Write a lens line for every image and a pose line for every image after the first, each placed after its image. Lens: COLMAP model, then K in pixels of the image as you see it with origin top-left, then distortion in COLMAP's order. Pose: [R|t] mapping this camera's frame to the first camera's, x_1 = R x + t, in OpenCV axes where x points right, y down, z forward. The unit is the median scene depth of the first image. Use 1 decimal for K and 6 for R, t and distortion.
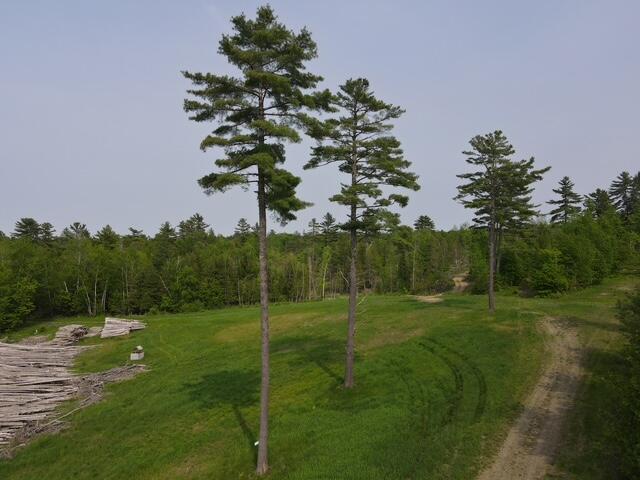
lens RADIAL K [[456.9, 0, 318.0], [0, 456.9, 248.0], [0, 0, 1]] dist [-0.006501, 0.000532]
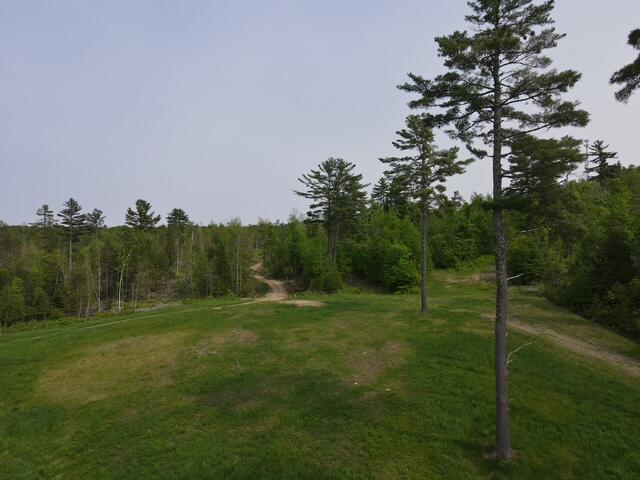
lens RADIAL K [[455.9, 0, 315.5], [0, 455.9, 237.0], [0, 0, 1]] dist [0.007891, 0.003512]
pose [[0.829675, 0.014181, 0.558066, -0.166343], [-0.005910, 0.999844, -0.016620, 0.003106], [-0.558215, 0.010491, 0.829630, 0.213208]]
